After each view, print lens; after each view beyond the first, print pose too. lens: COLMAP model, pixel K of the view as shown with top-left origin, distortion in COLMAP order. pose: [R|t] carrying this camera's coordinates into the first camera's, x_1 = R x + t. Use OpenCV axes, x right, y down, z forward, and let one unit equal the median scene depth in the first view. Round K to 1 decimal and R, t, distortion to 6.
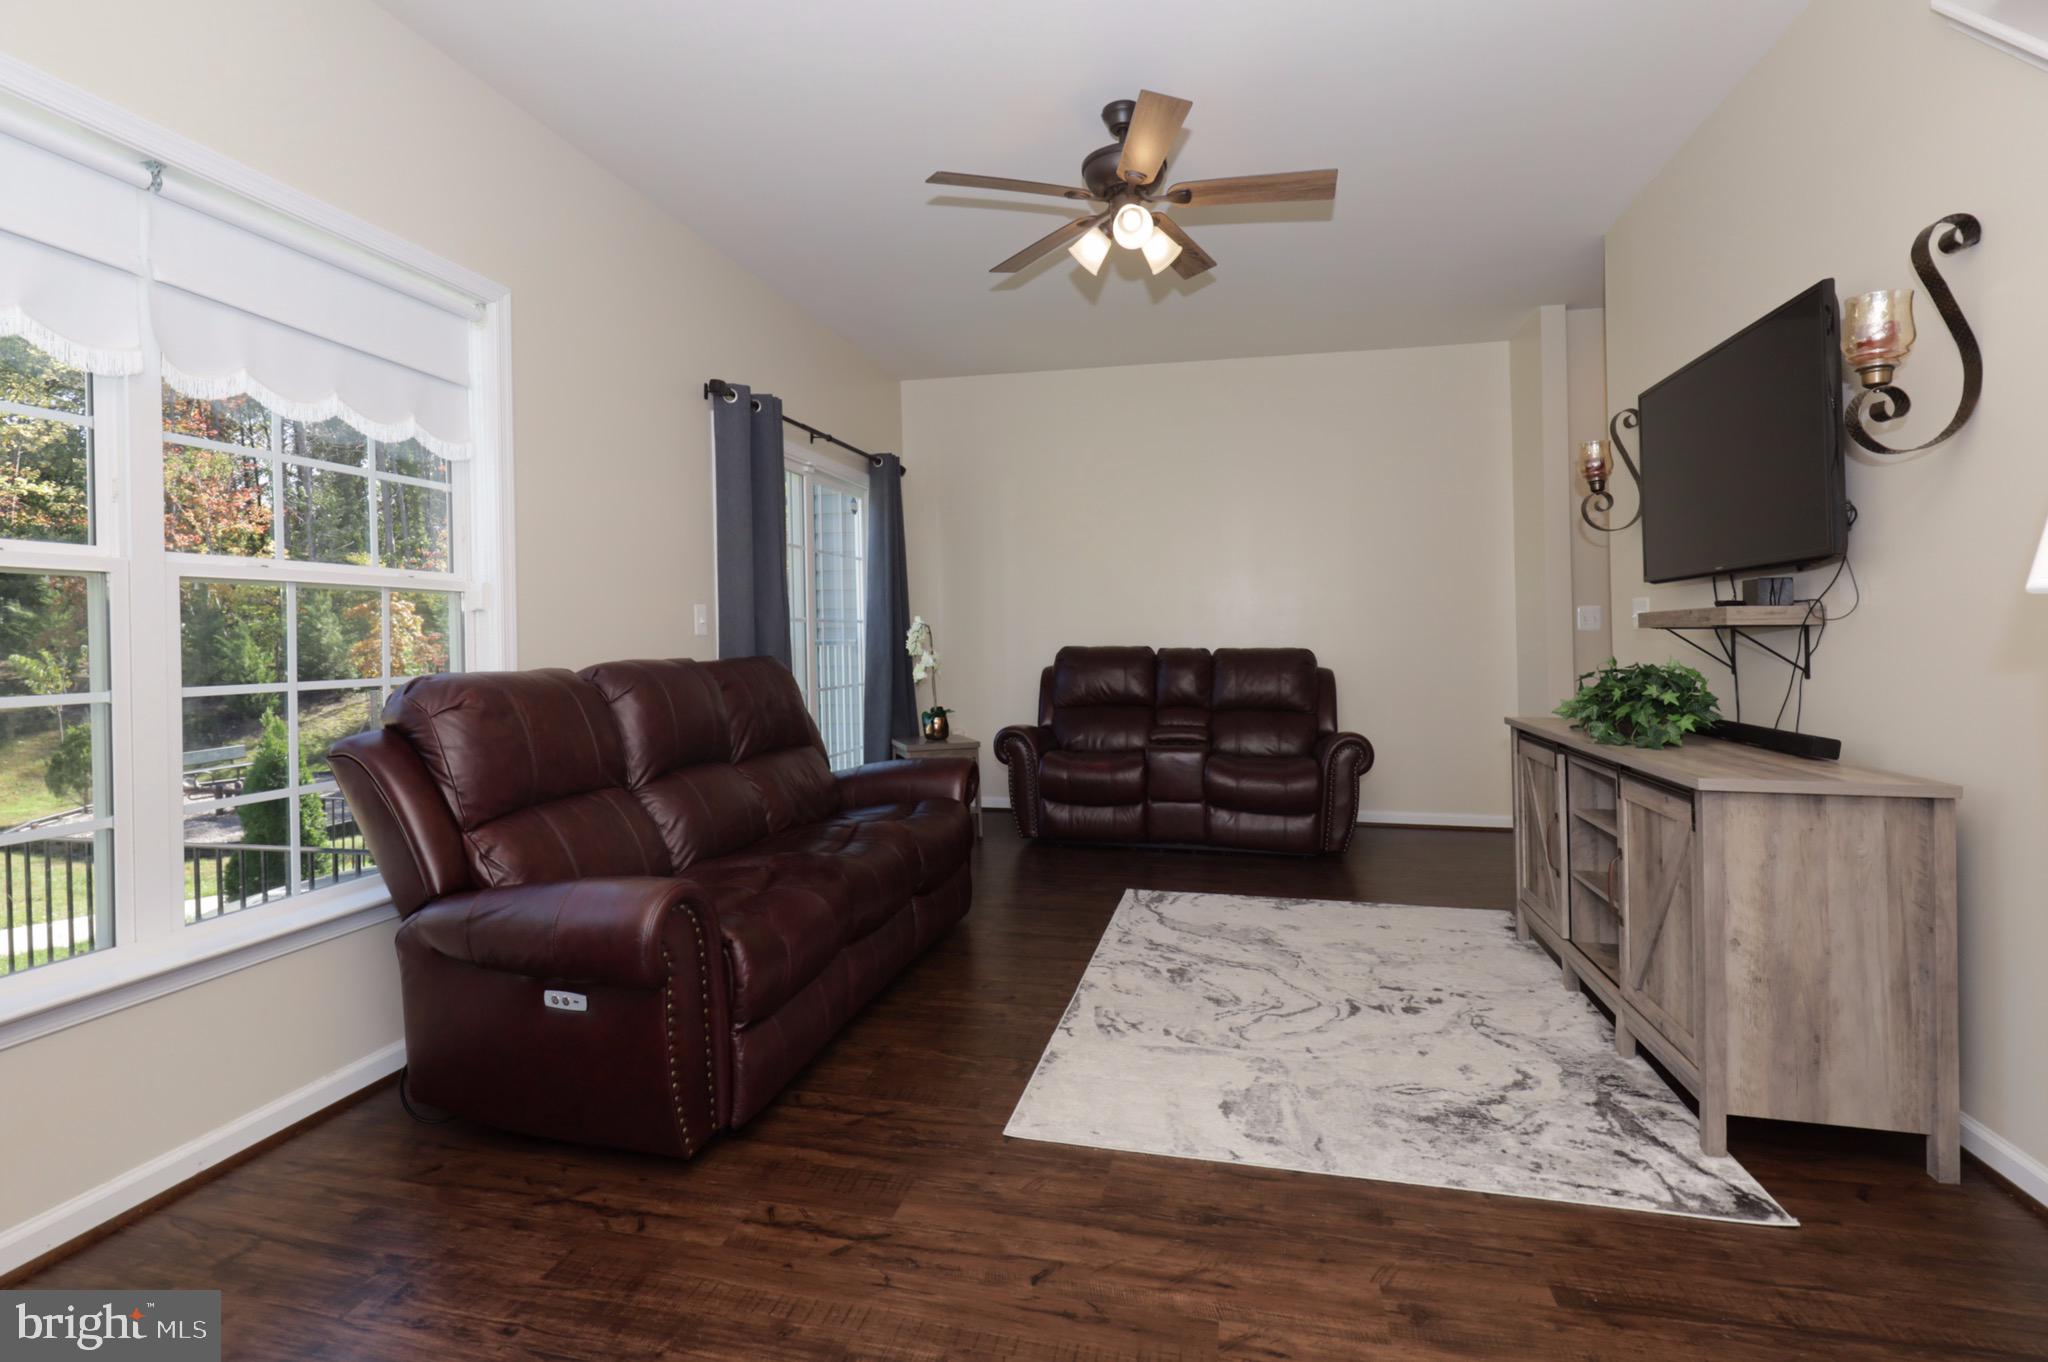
lens RADIAL K [[962.1, 0, 1019.4], [0, 962.1, 630.3], [0, 0, 1]] dist [-0.000093, -0.000584]
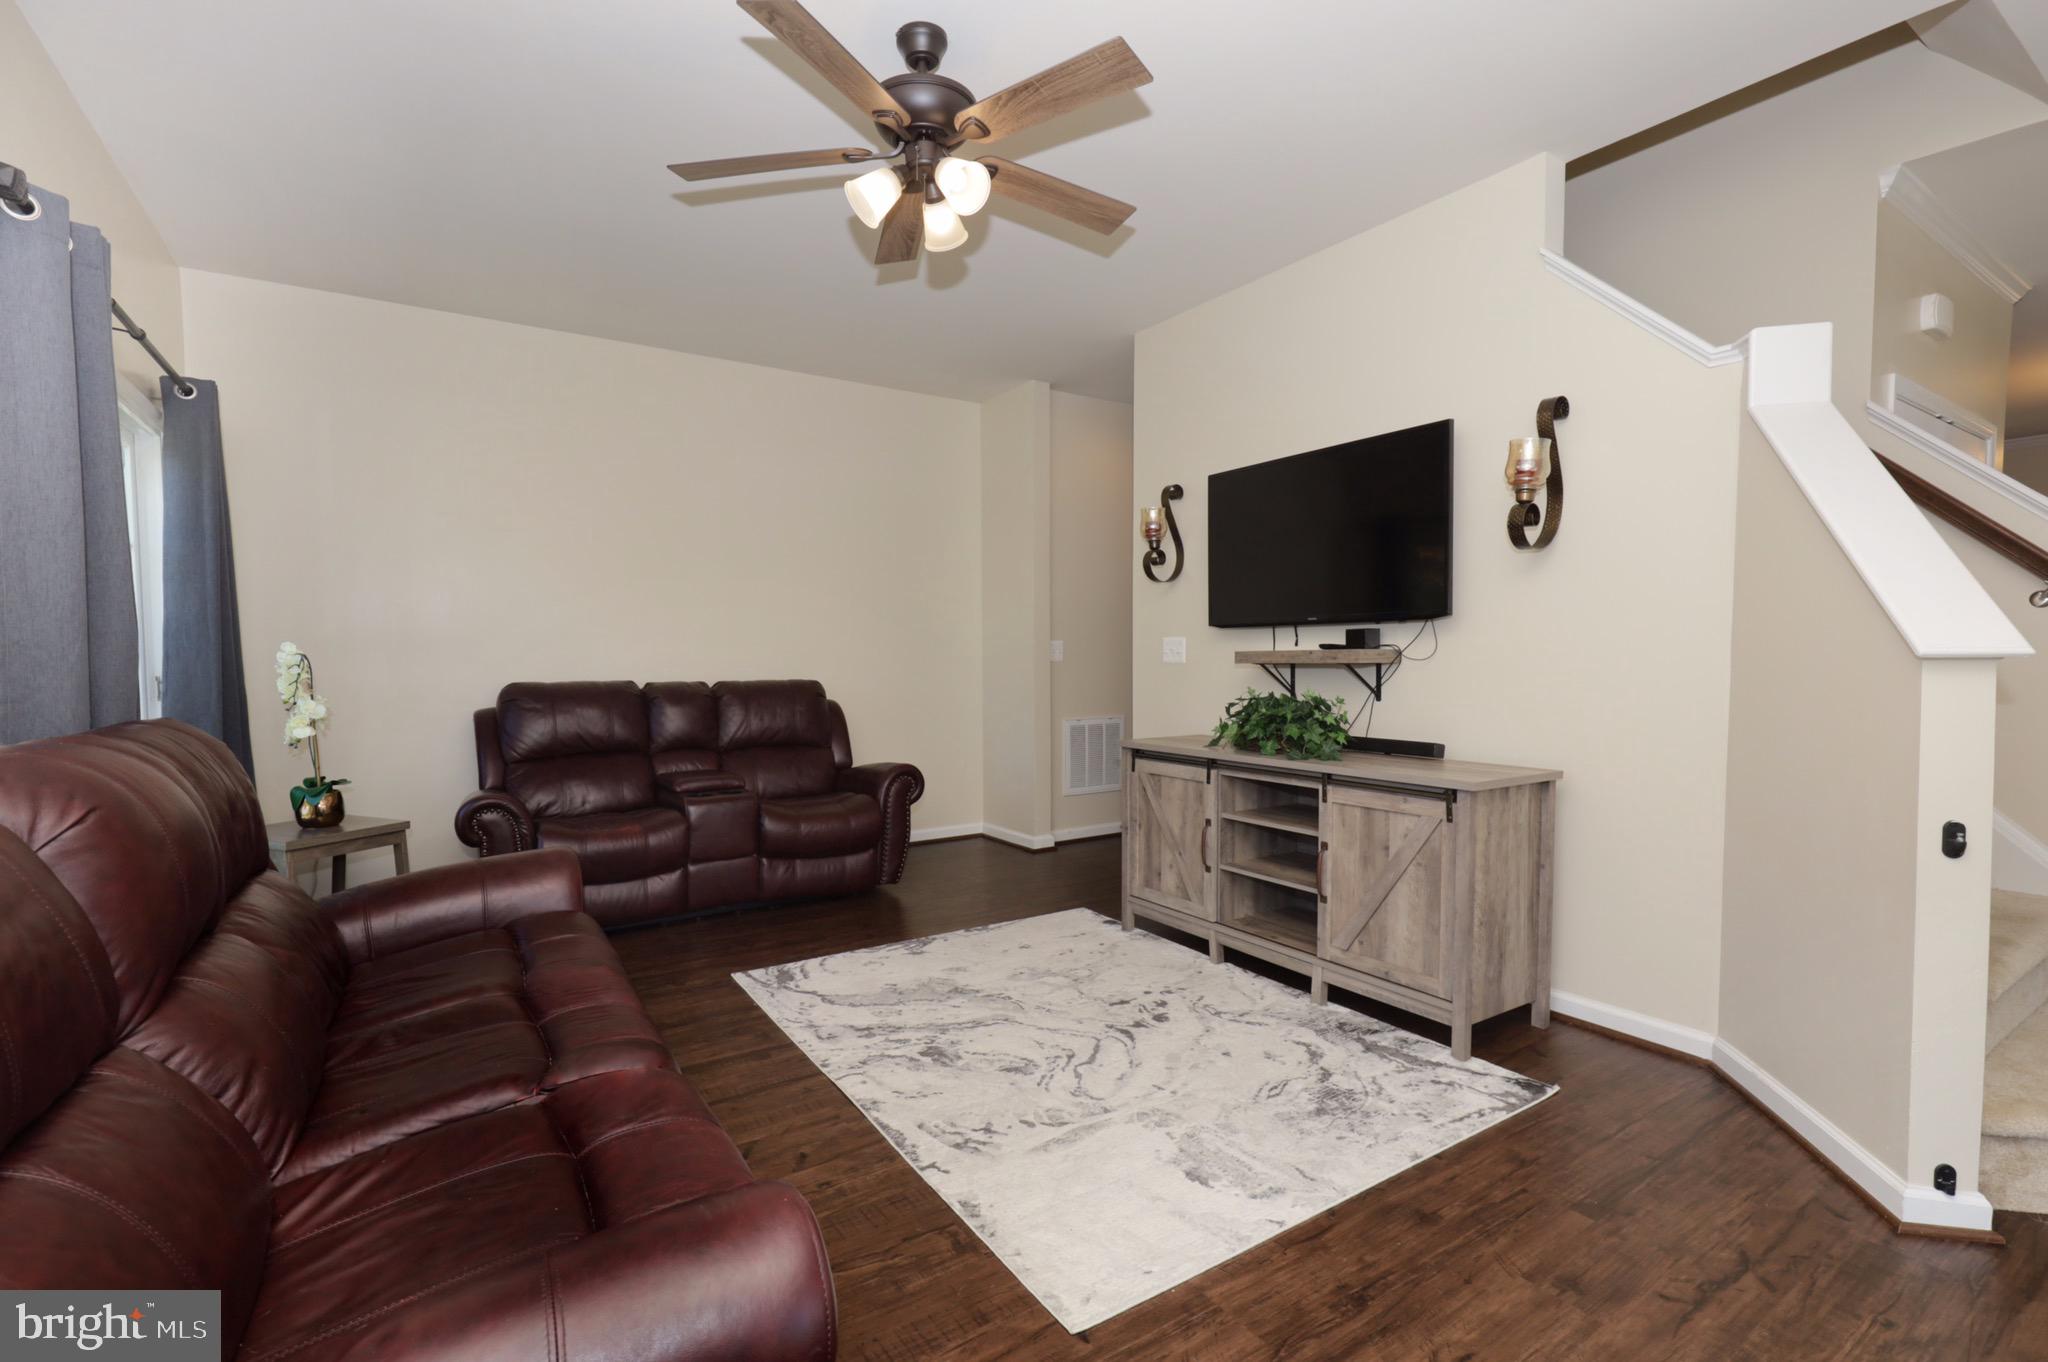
lens RADIAL K [[912.9, 0, 998.8], [0, 912.9, 673.7], [0, 0, 1]] dist [0.002990, -0.000089]
pose [[0.677899, -0.016917, 0.734961, -0.479605], [-0.001744, 0.999695, 0.024619, -0.019486], [-0.735153, -0.017970, 0.677663, 0.453517]]
